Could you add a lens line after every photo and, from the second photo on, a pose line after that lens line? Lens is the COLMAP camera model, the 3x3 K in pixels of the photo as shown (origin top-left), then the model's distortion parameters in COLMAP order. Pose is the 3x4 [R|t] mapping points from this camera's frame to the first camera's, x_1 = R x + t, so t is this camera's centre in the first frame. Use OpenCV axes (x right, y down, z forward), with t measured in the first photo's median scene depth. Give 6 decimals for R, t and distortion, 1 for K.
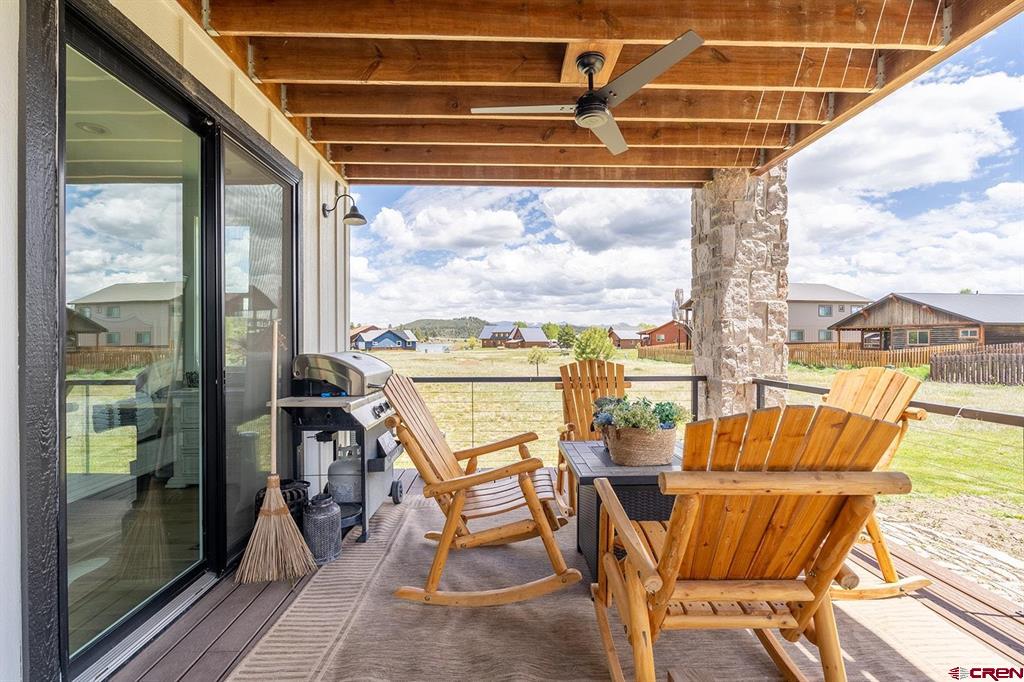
lens RADIAL K [[460.6, 0, 503.6], [0, 460.6, 339.8], [0, 0, 1]] dist [-0.004307, -0.000225]
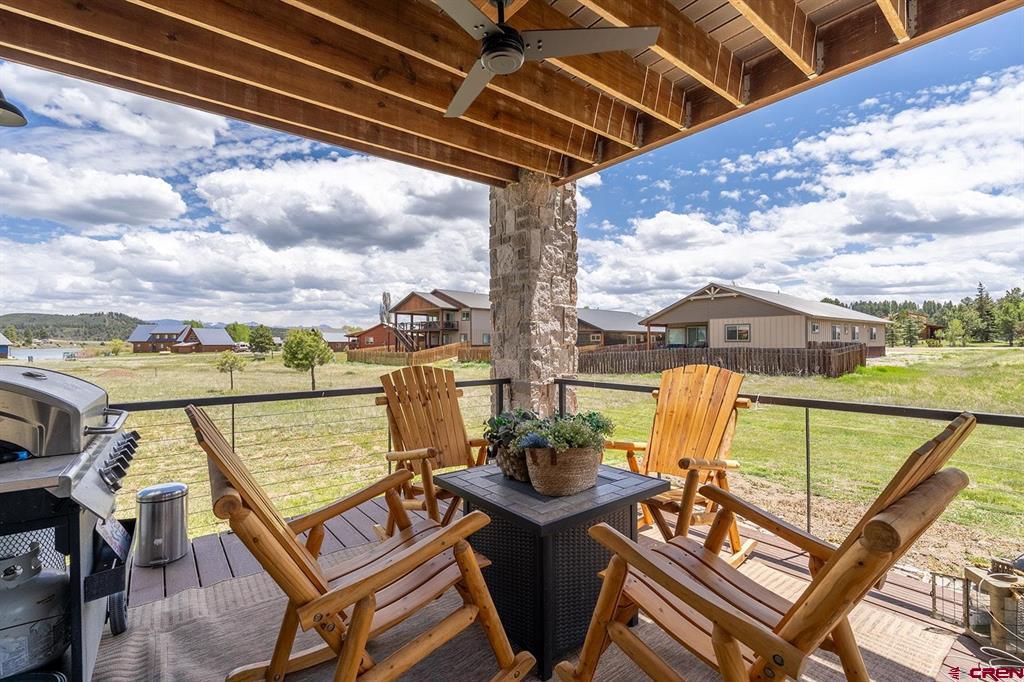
lens RADIAL K [[460.6, 0, 517.8], [0, 460.6, 337.4], [0, 0, 1]] dist [-0.004307, -0.000225]
pose [[0.793243, 0.006127, 0.608874, -0.159664], [0.000746, 0.999939, -0.011035, 0.001761], [-0.608905, 0.009208, 0.793190, 0.218236]]
